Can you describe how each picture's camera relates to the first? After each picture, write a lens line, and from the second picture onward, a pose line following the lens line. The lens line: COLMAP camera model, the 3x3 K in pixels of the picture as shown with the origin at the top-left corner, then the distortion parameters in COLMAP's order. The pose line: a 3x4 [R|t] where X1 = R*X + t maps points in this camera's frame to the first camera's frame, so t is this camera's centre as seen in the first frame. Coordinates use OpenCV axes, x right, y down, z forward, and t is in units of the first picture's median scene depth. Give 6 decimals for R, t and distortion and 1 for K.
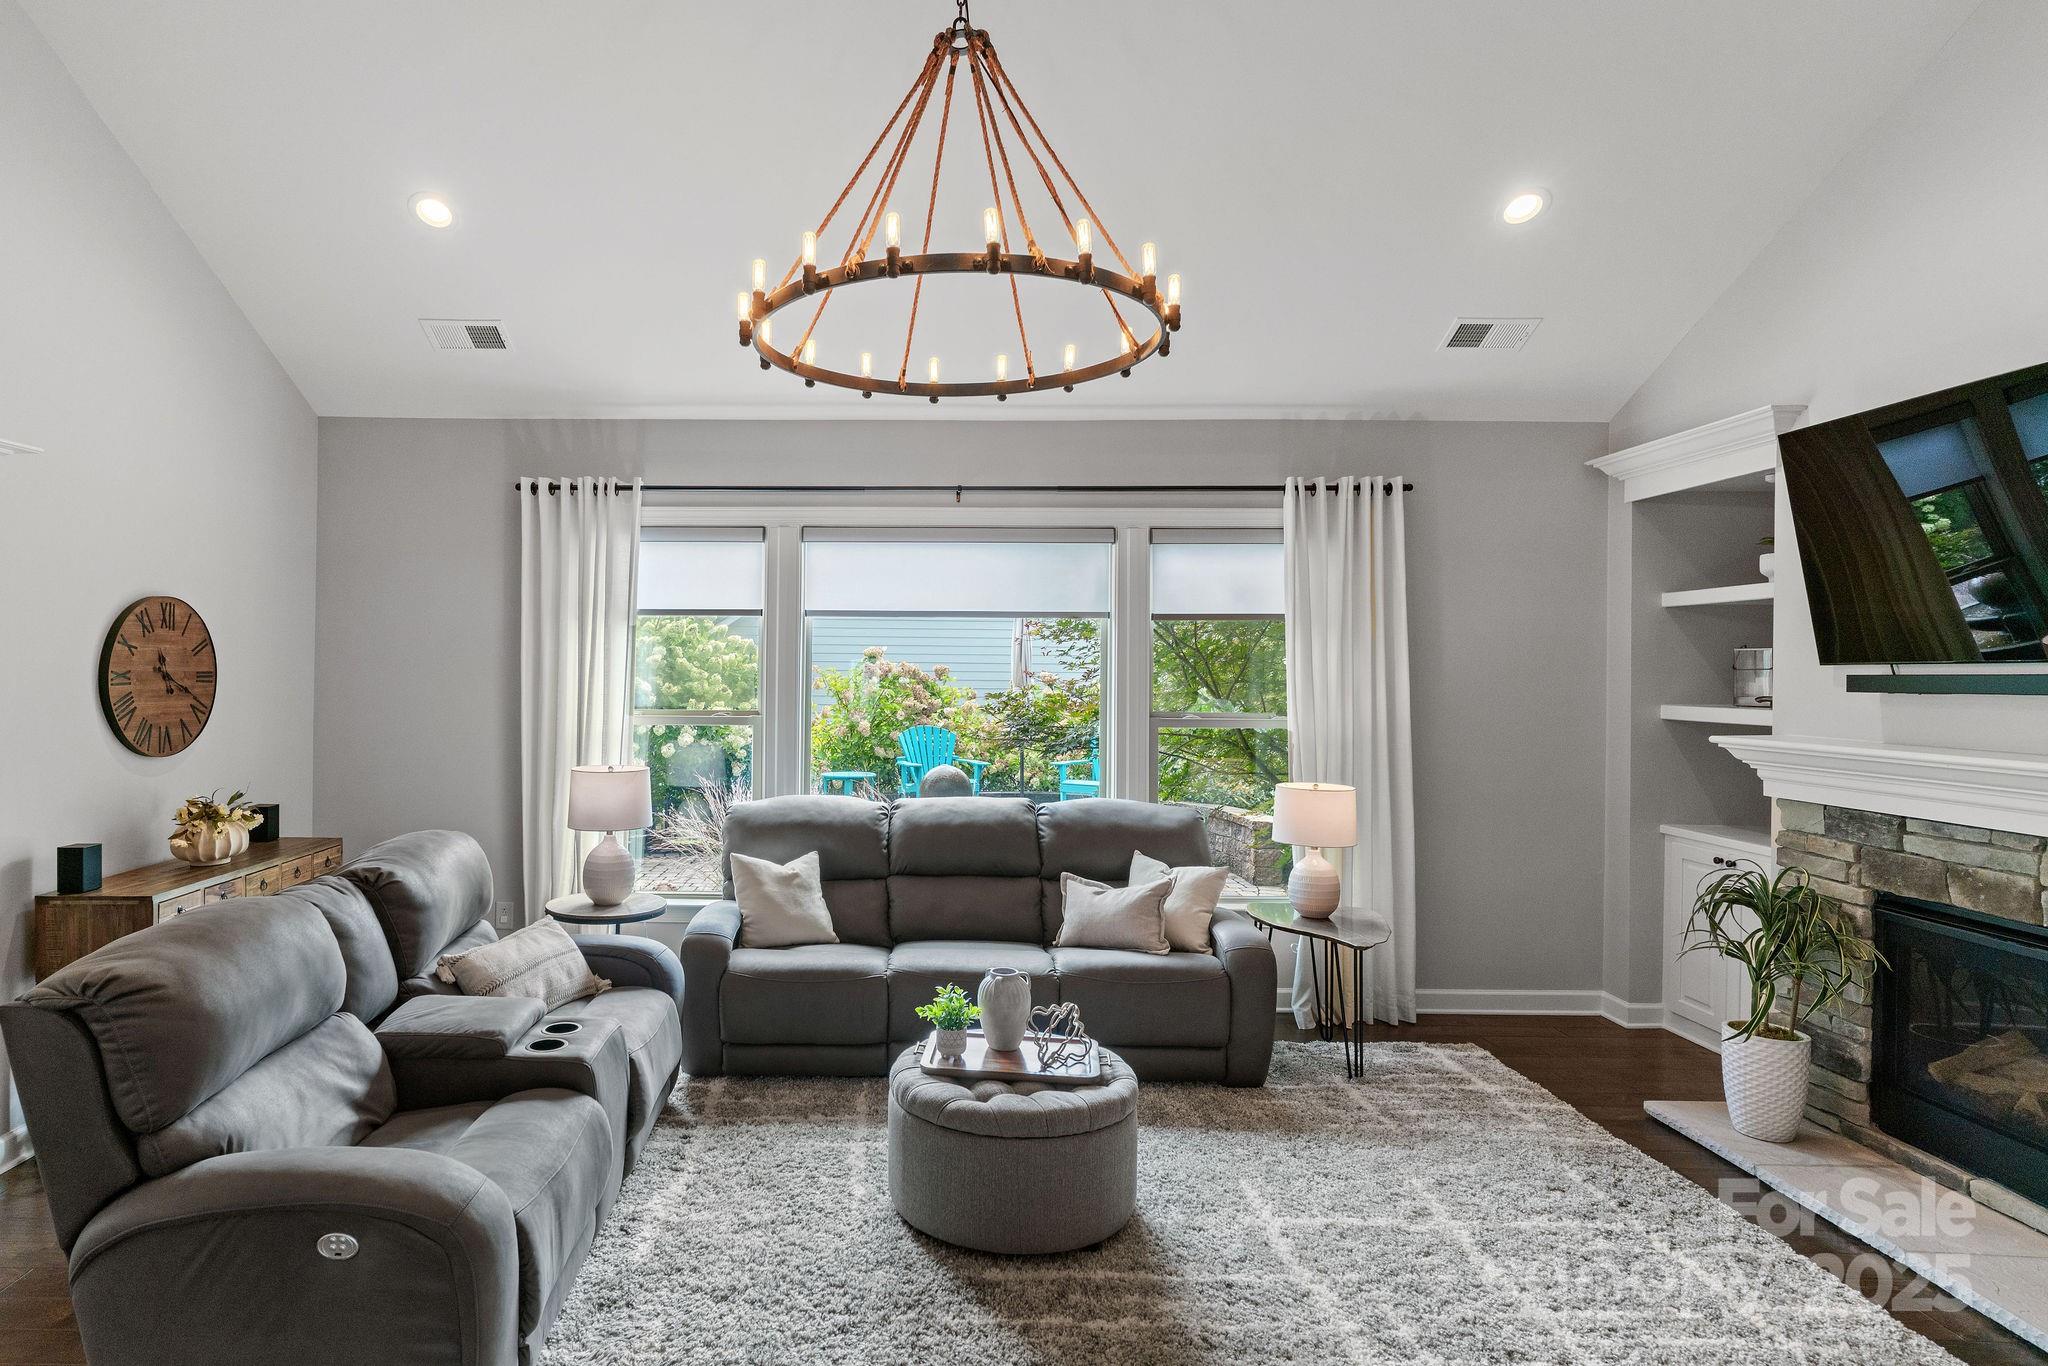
lens RADIAL K [[1100.9, 0, 889.5], [0, 1100.9, 674.6], [0, 0, 1]] dist [-0.003594, 0.003309]
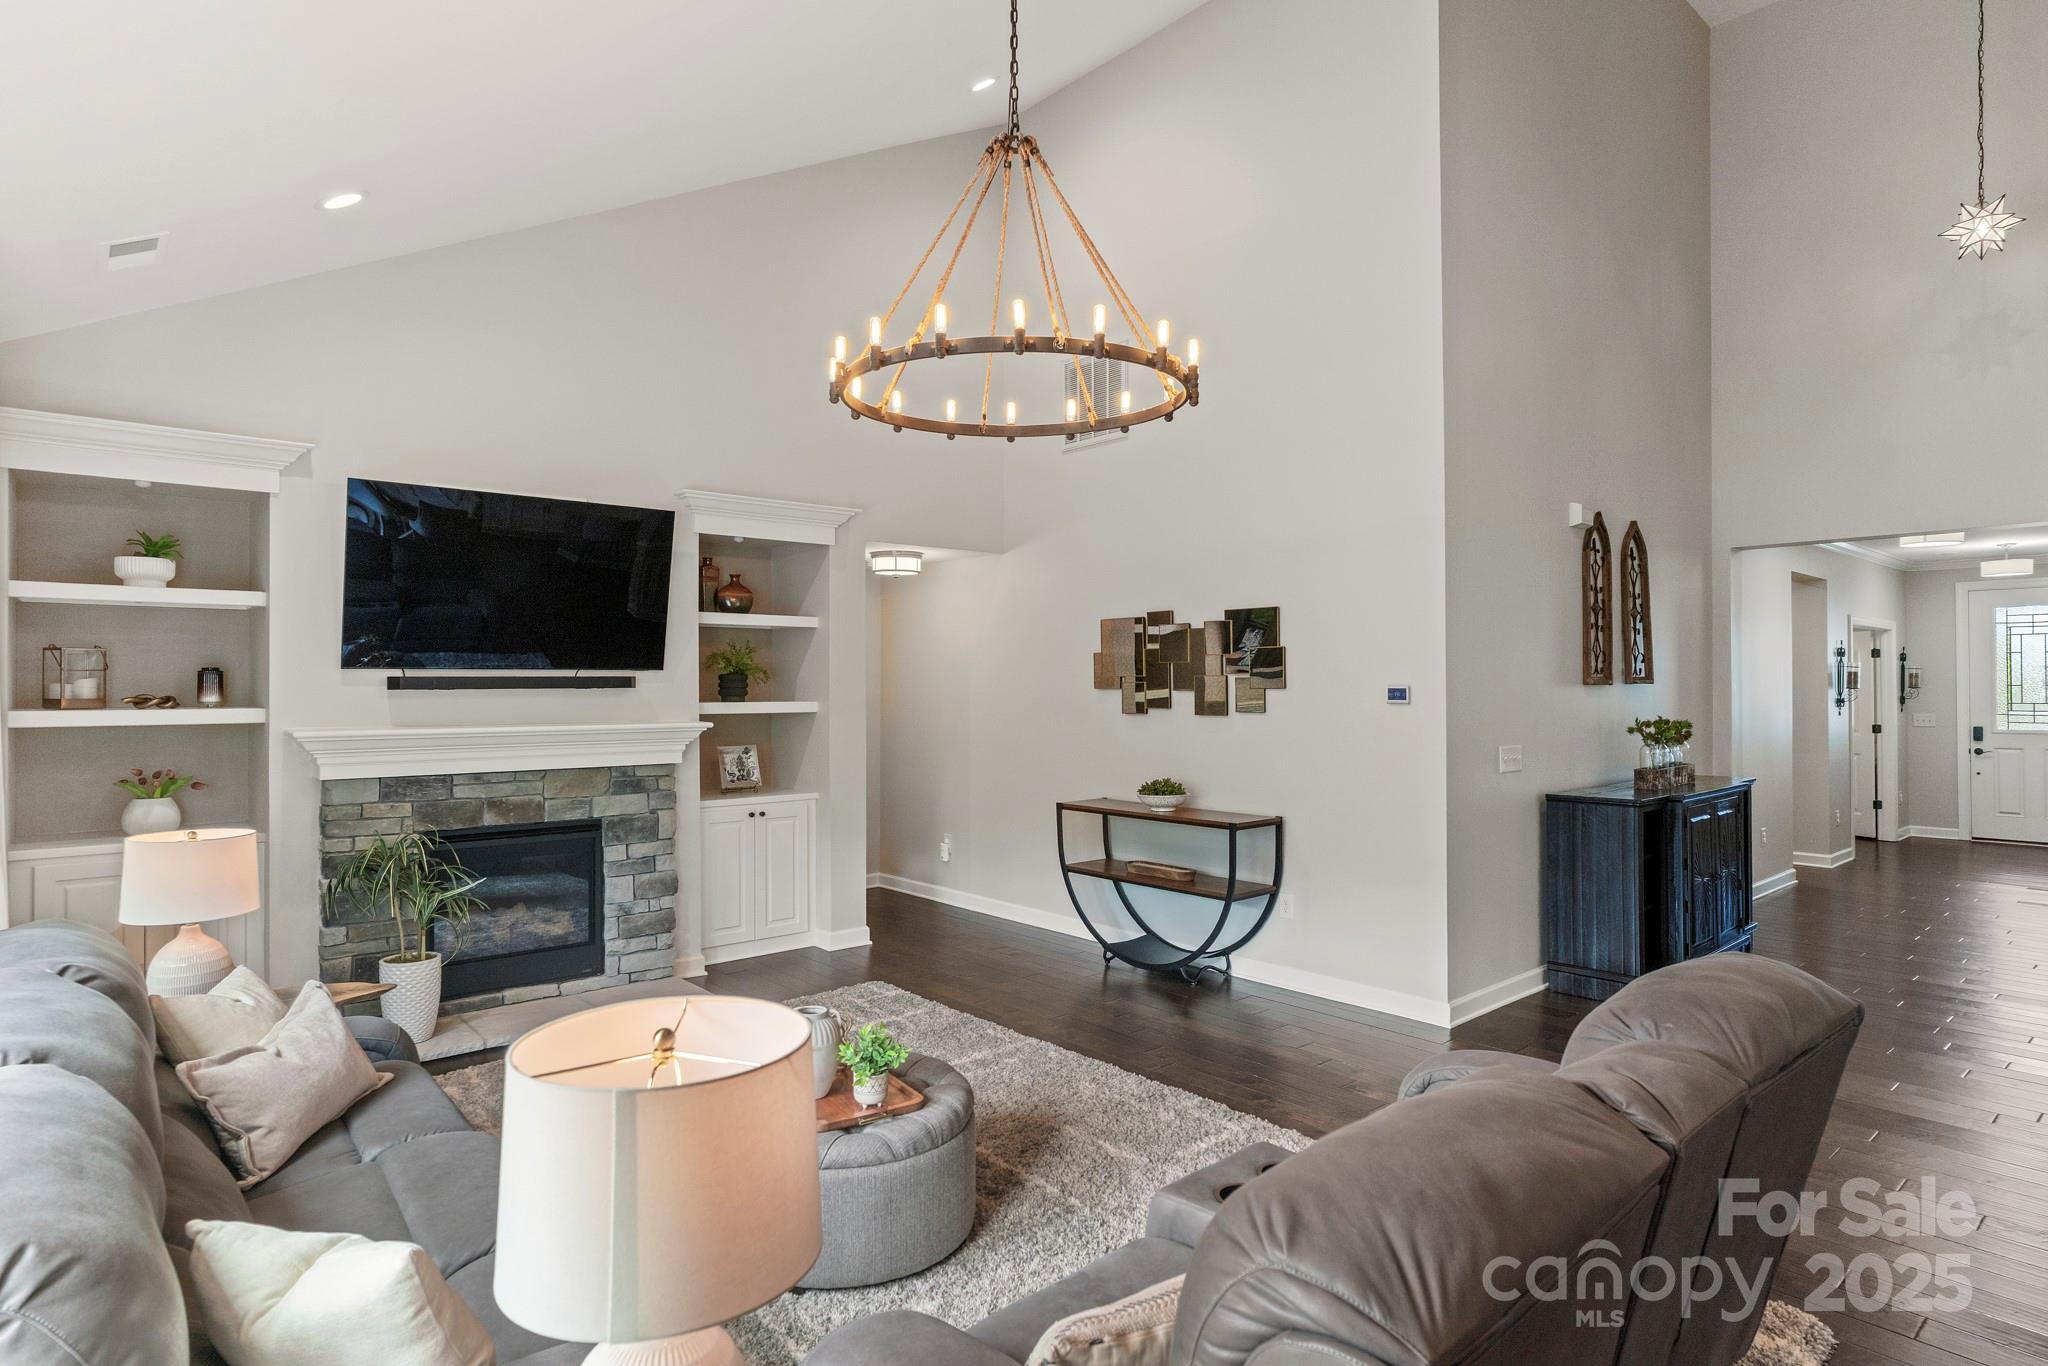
lens RADIAL K [[1097.1, 0, 1024.0], [0, 1097.1, 683.0], [0, 0, 1]] dist [-0.004504, 0.000027]
pose [[-0.672574, -0.008720, 0.739978, -0.543910], [-0.004378, 0.999960, 0.007804, -0.005006], [-0.740017, 0.002009, -0.672586, 1.183575]]
